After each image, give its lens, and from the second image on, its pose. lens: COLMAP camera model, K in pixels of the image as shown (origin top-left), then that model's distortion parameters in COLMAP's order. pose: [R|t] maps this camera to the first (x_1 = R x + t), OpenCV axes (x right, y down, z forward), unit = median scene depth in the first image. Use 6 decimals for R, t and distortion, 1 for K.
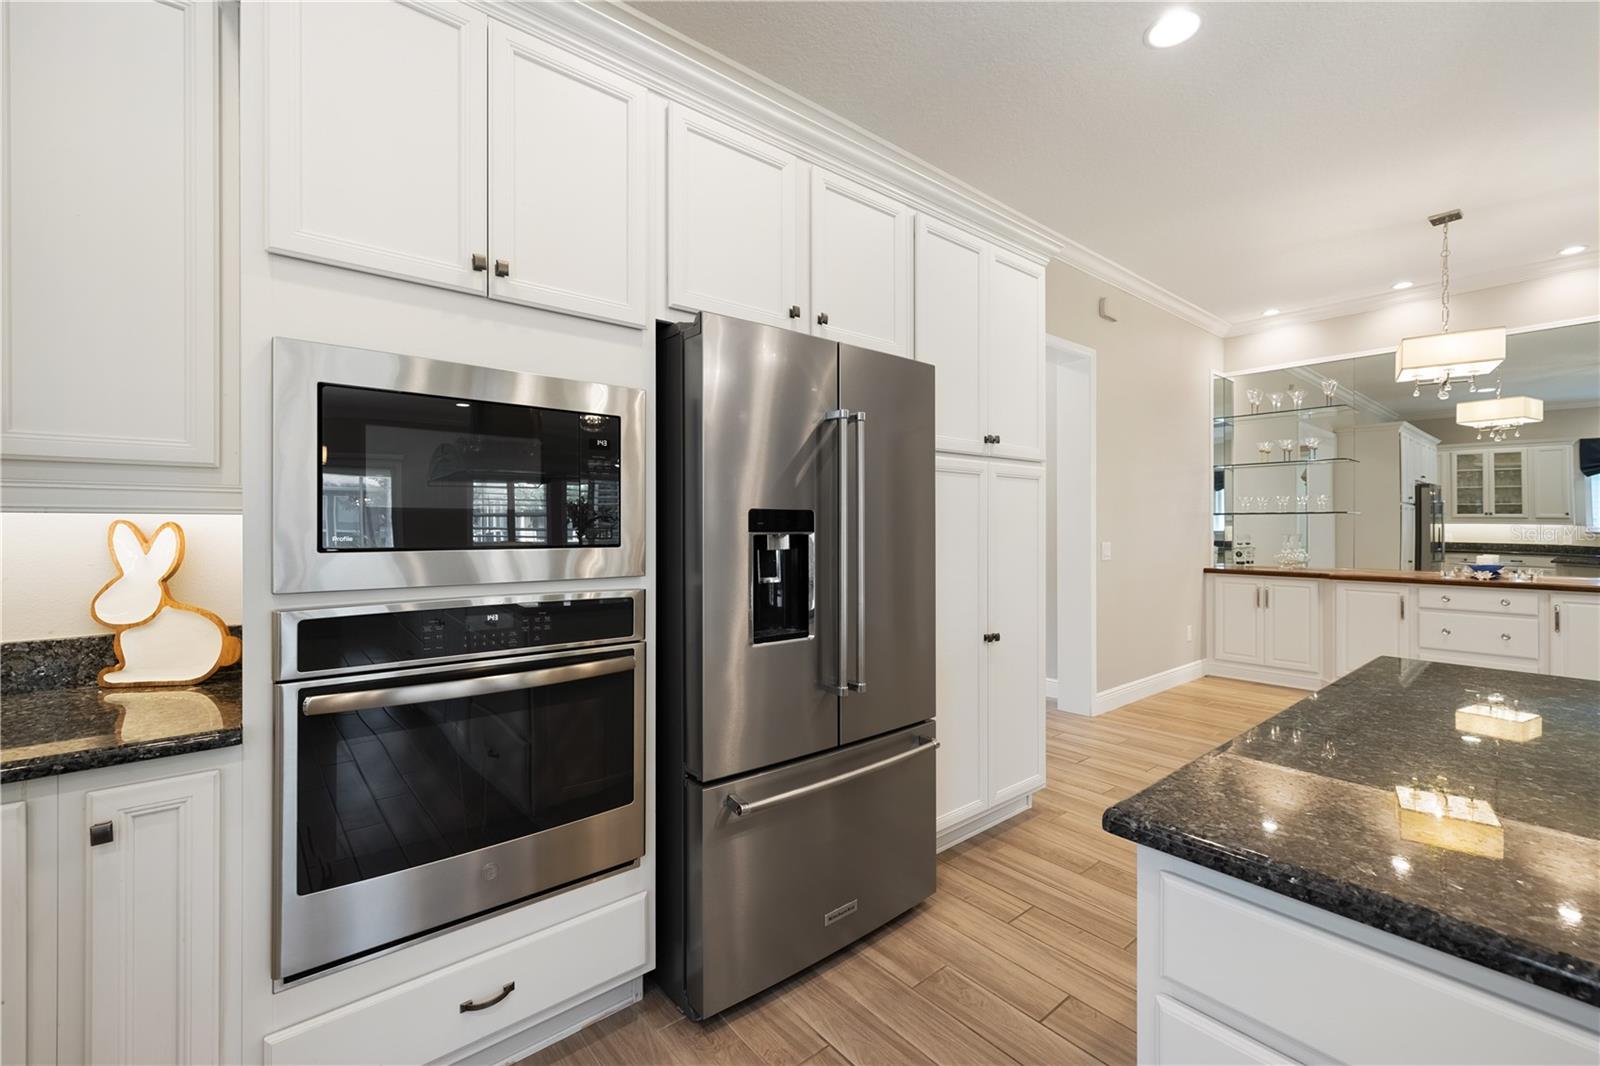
lens RADIAL K [[672.7, 0, 799.1], [0, 672.7, 526.6], [0, 0, 1]] dist [-0.001929, 0.000952]
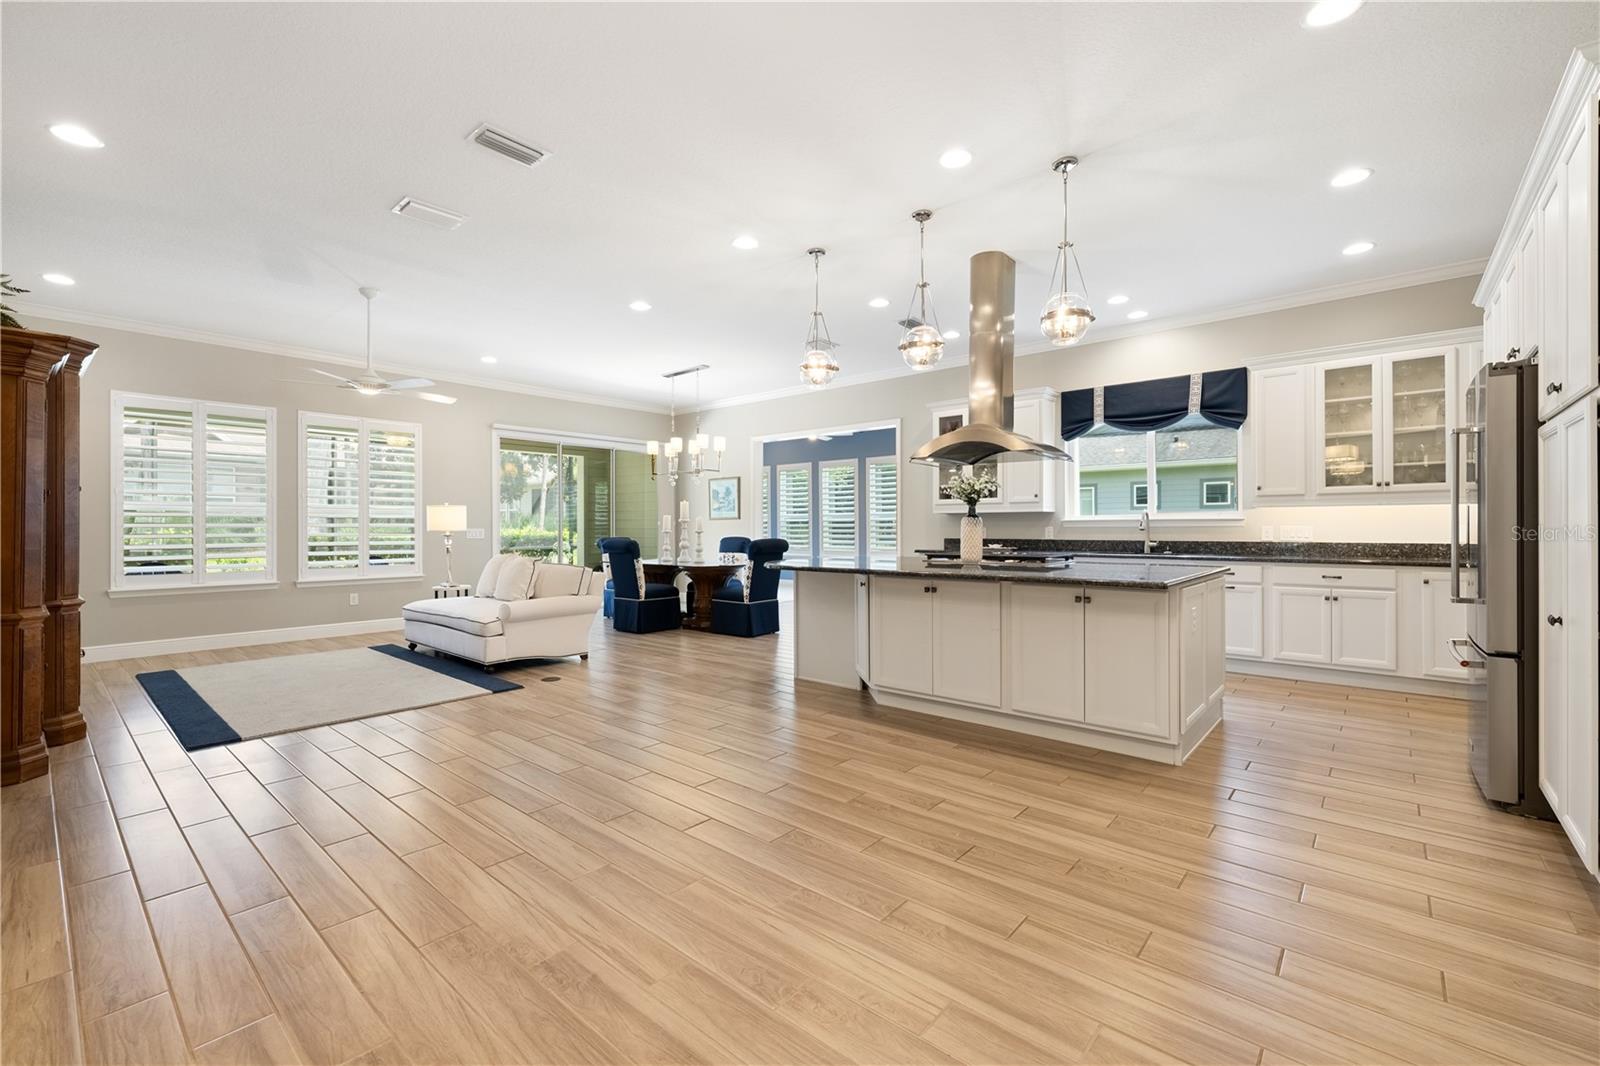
lens RADIAL K [[672.7, 0, 800.0], [0, 672.7, 529.5], [0, 0, 1]] dist [-0.001929, 0.000952]
pose [[-0.985838, 0.001969, -0.167689, 2.066443], [0.000828, 0.999976, 0.006875, 0.064871], [0.167698, 0.006638, -0.985816, 2.527518]]
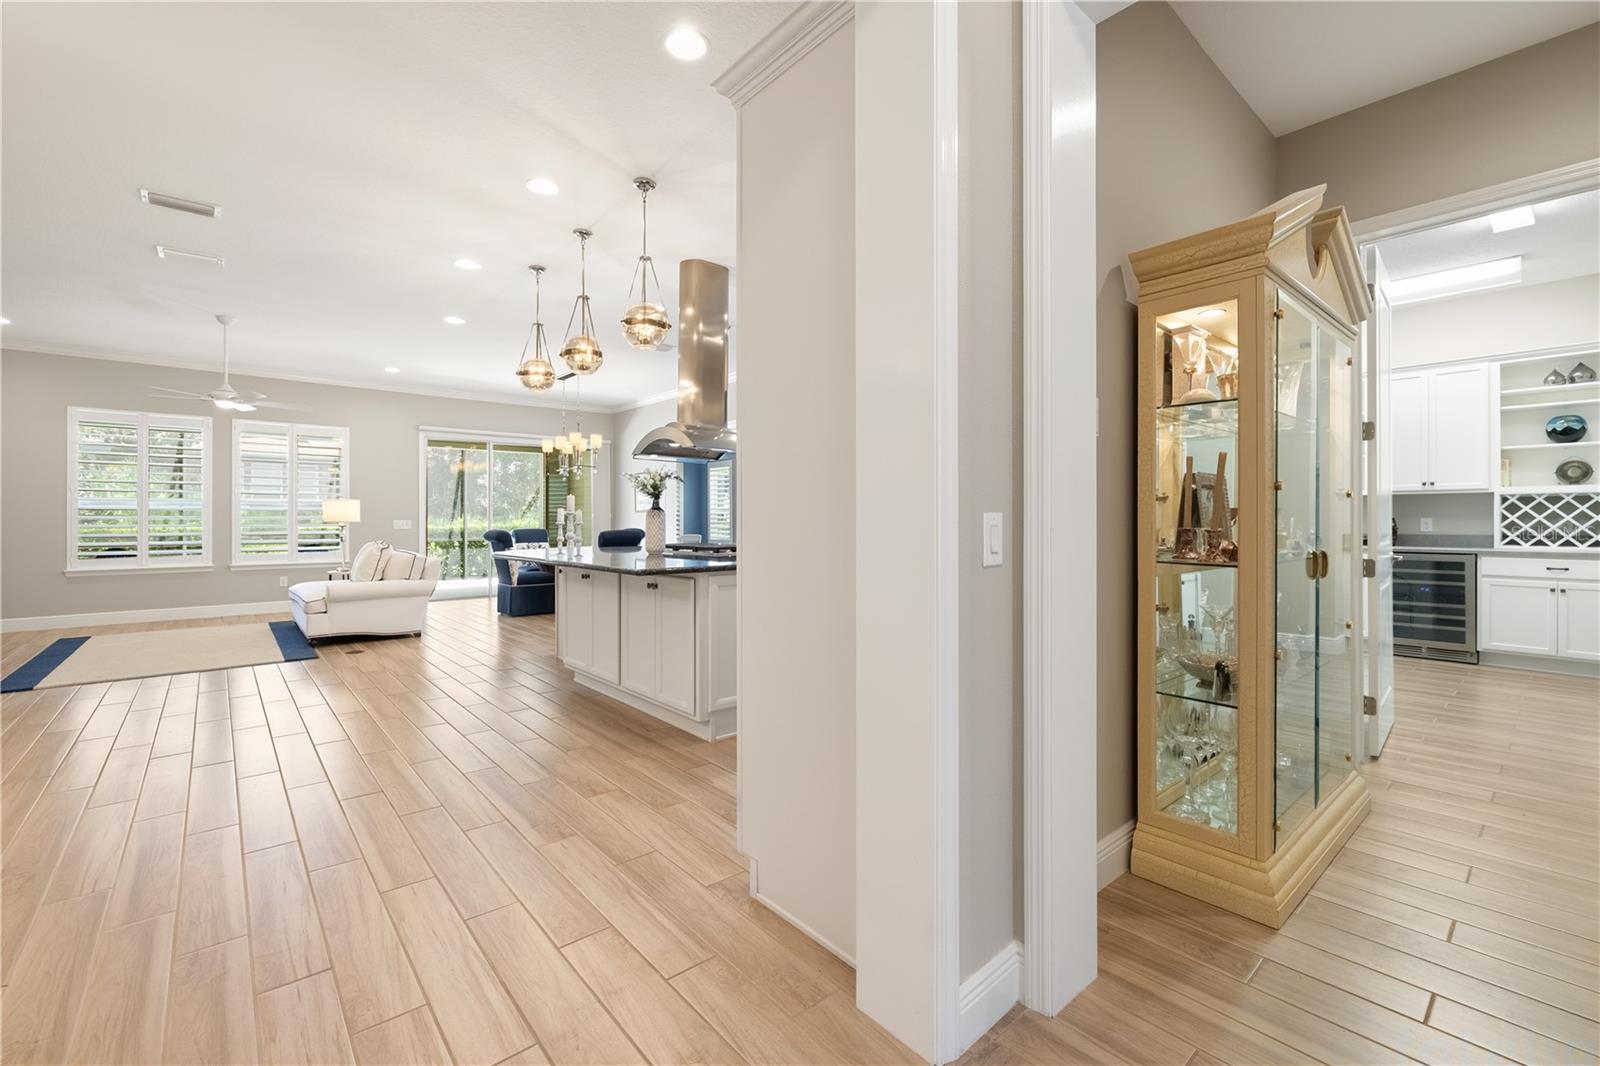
lens RADIAL K [[672.7, 0, 799.1], [0, 672.7, 521.7], [0, 0, 1]] dist [-0.001929, 0.000952]
pose [[-0.999621, 0.000097, -0.027541, 0.541100], [-0.000076, 0.999980, 0.006272, 0.066835], [0.027541, 0.006272, -0.999601, 2.862964]]
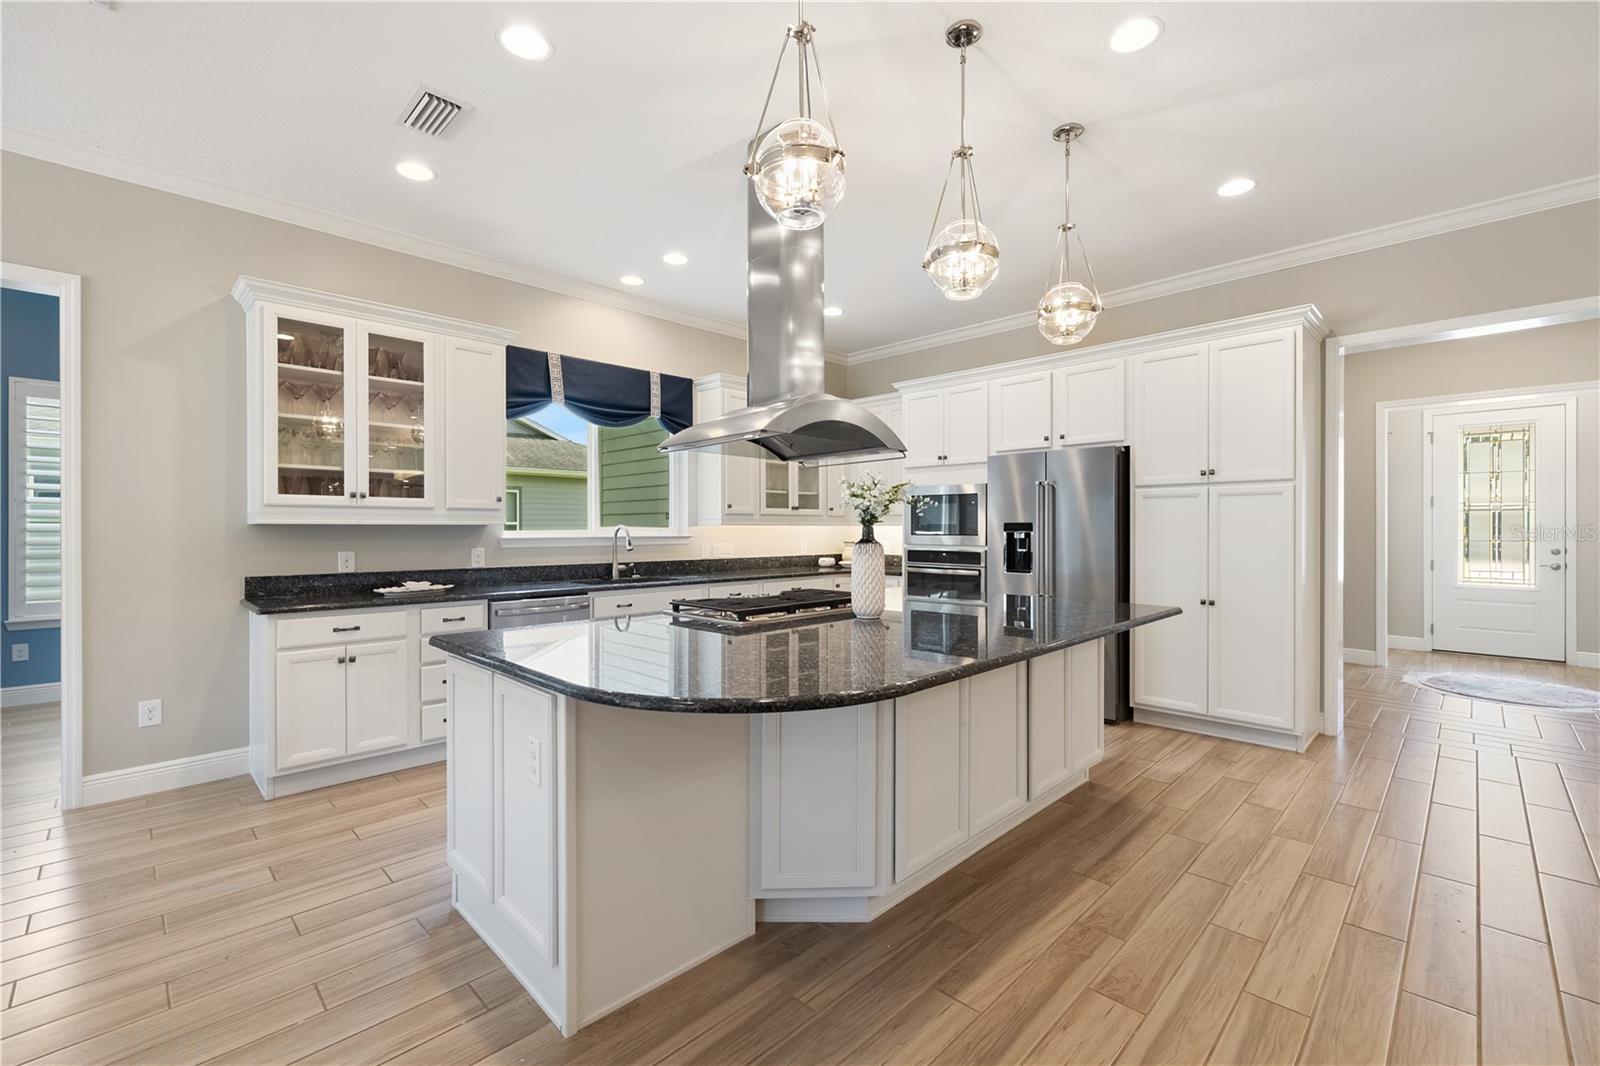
lens RADIAL K [[672.7, 0, 797.7], [0, 672.7, 534.6], [0, 0, 1]] dist [-0.001929, 0.000952]
pose [[0.095742, 0.007649, -0.995377, 2.574596], [-0.003441, 0.999967, 0.007353, 0.005868], [0.995400, 0.002721, 0.095765, -0.106196]]
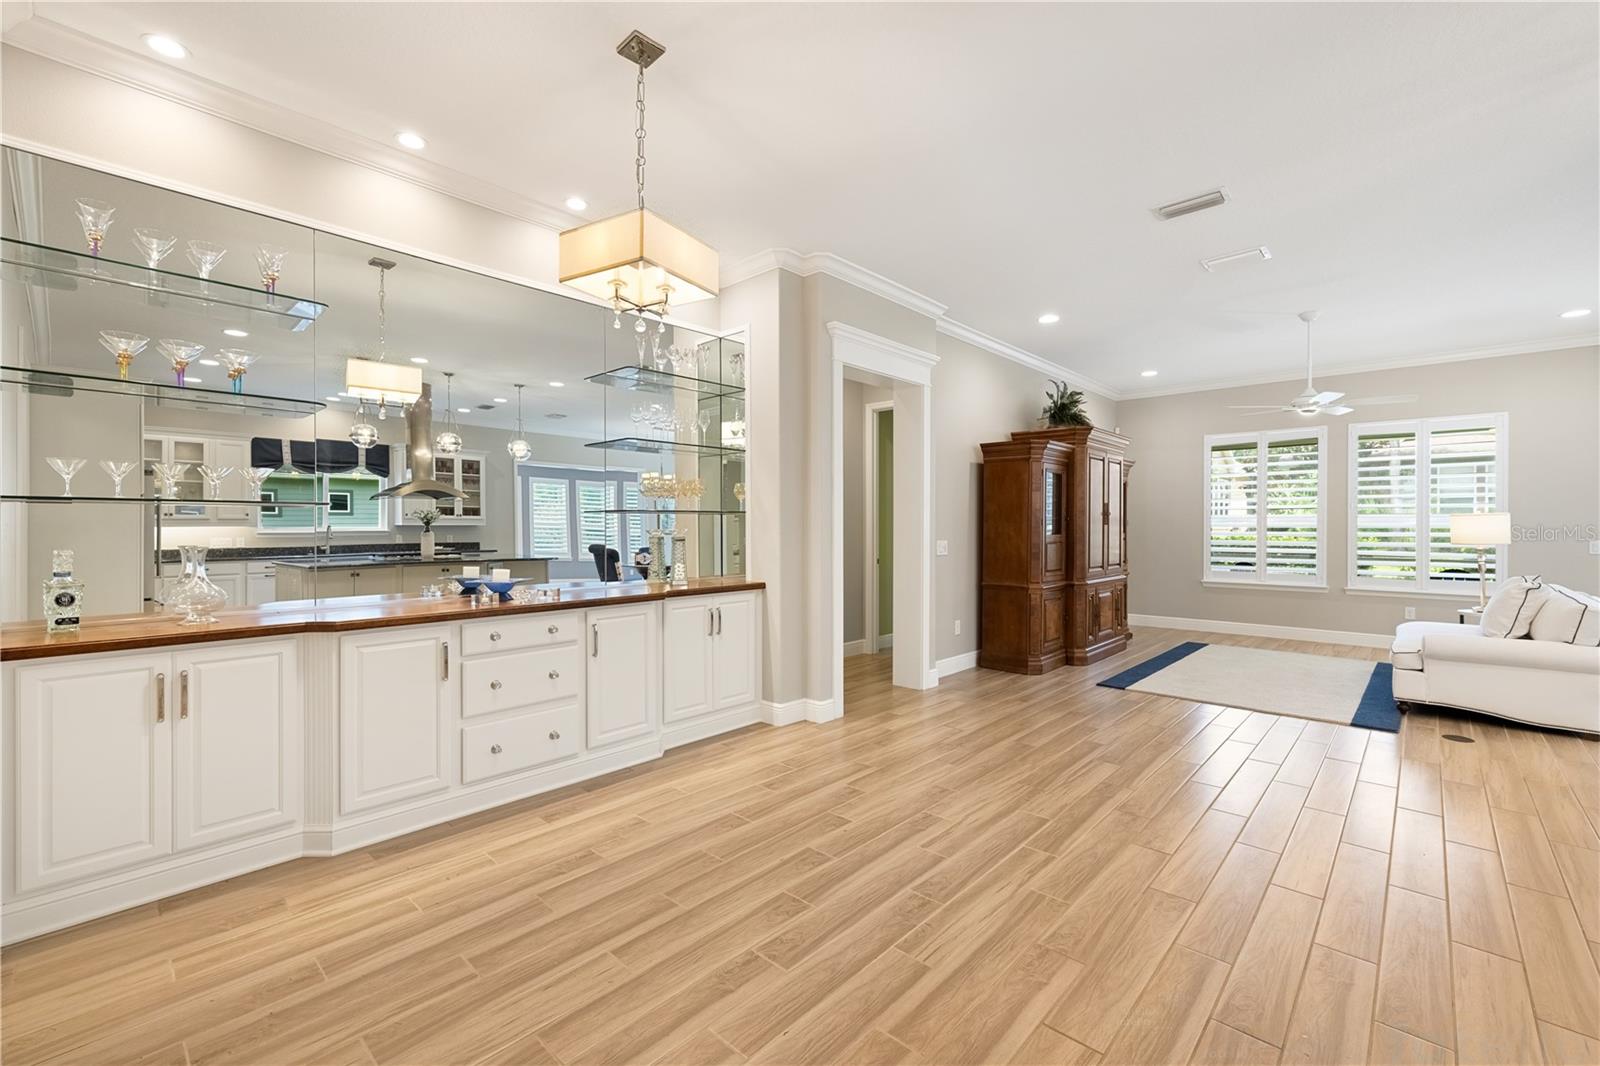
lens RADIAL K [[672.7, 0, 795.8], [0, 672.7, 527.5], [0, 0, 1]] dist [-0.001929, 0.000952]
pose [[-0.128298, -0.002228, 0.991733, 0.654015], [0.004997, 0.999983, 0.002893, -0.007092], [-0.991723, 0.005326, -0.128285, 2.023410]]
